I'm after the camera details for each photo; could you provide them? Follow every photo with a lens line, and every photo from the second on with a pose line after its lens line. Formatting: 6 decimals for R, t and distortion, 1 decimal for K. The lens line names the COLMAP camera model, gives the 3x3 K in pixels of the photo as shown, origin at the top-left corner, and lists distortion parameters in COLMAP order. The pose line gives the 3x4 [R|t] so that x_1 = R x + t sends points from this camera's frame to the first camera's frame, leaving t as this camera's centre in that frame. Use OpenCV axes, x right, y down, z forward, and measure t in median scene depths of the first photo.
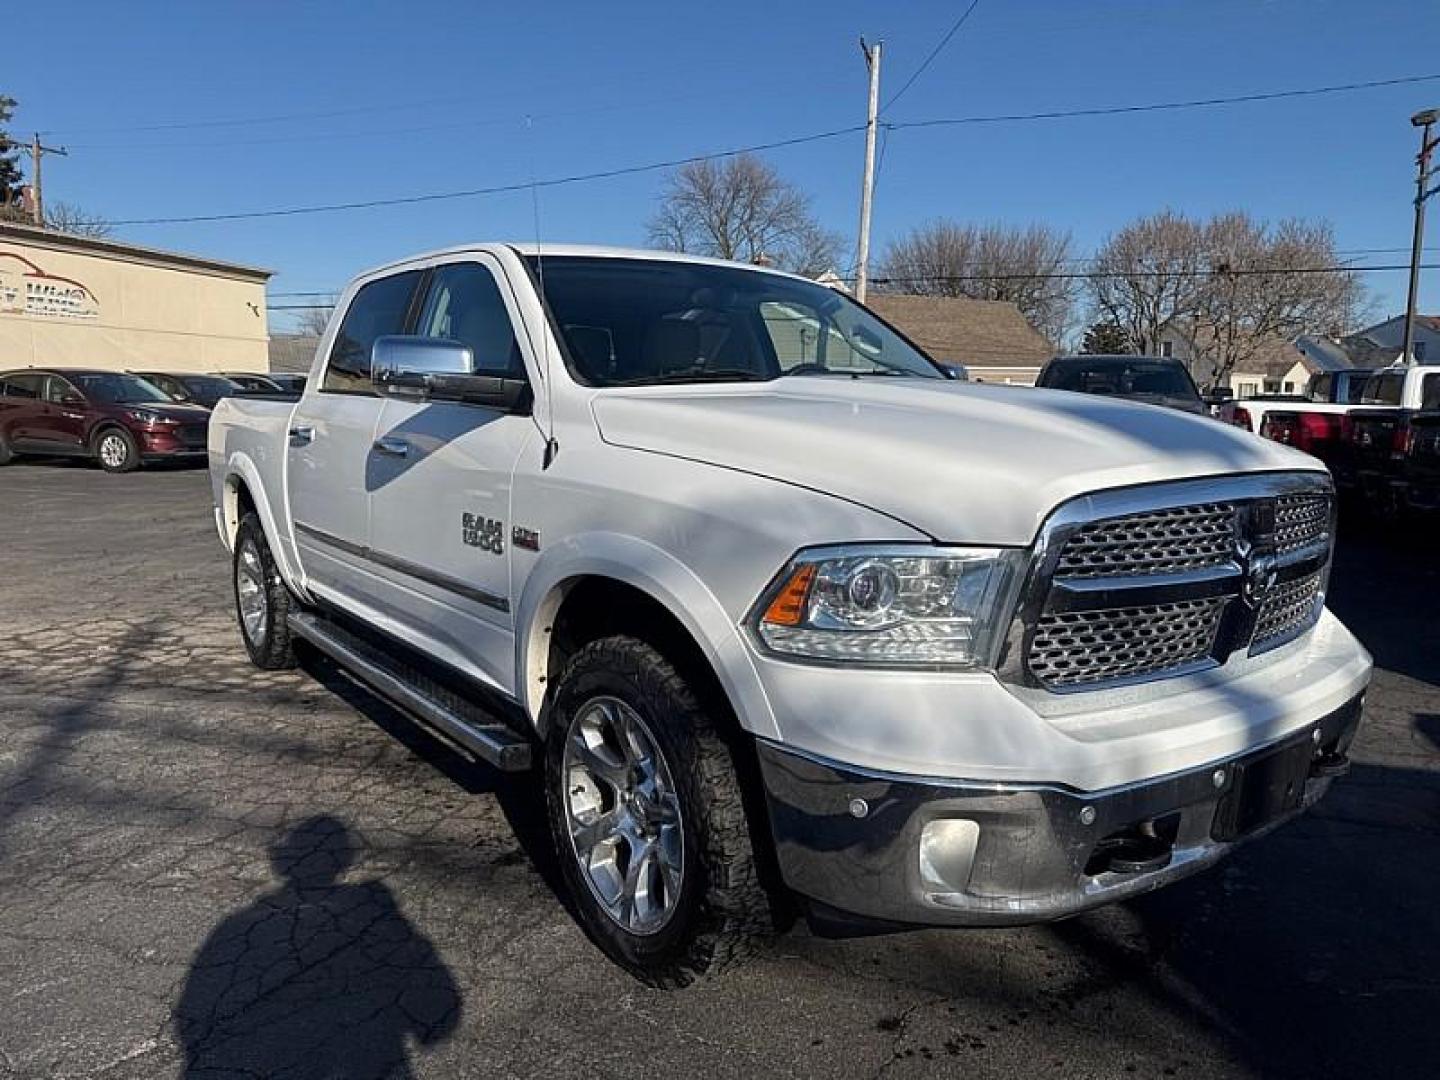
lens RADIAL K [[1017.2, 0, 718.4], [0, 1017.2, 538.9], [0, 0, 1]] dist [0.032757, -0.036269]
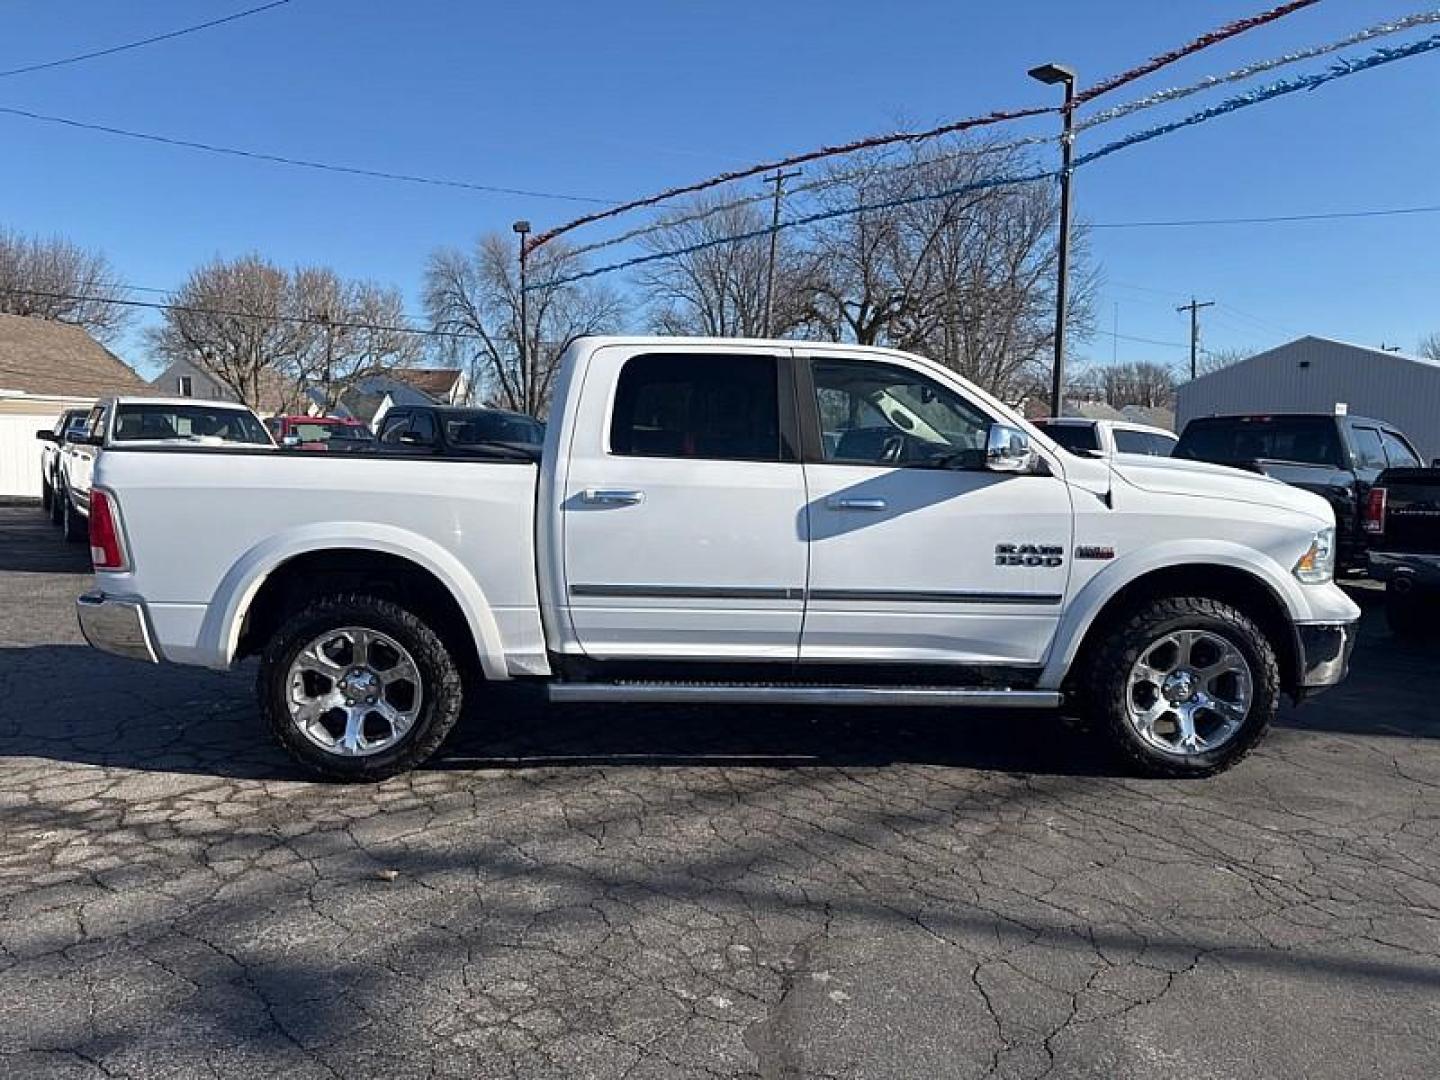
lens RADIAL K [[1017.2, 0, 732.0], [0, 1017.2, 540.5], [0, 0, 1]] dist [0.032757, -0.036269]
pose [[0.565917, -0.068972, 0.821572, -1.650028], [0.095613, 0.995261, 0.017694, -0.092559], [-0.818899, 0.068540, 0.569830, 0.489003]]
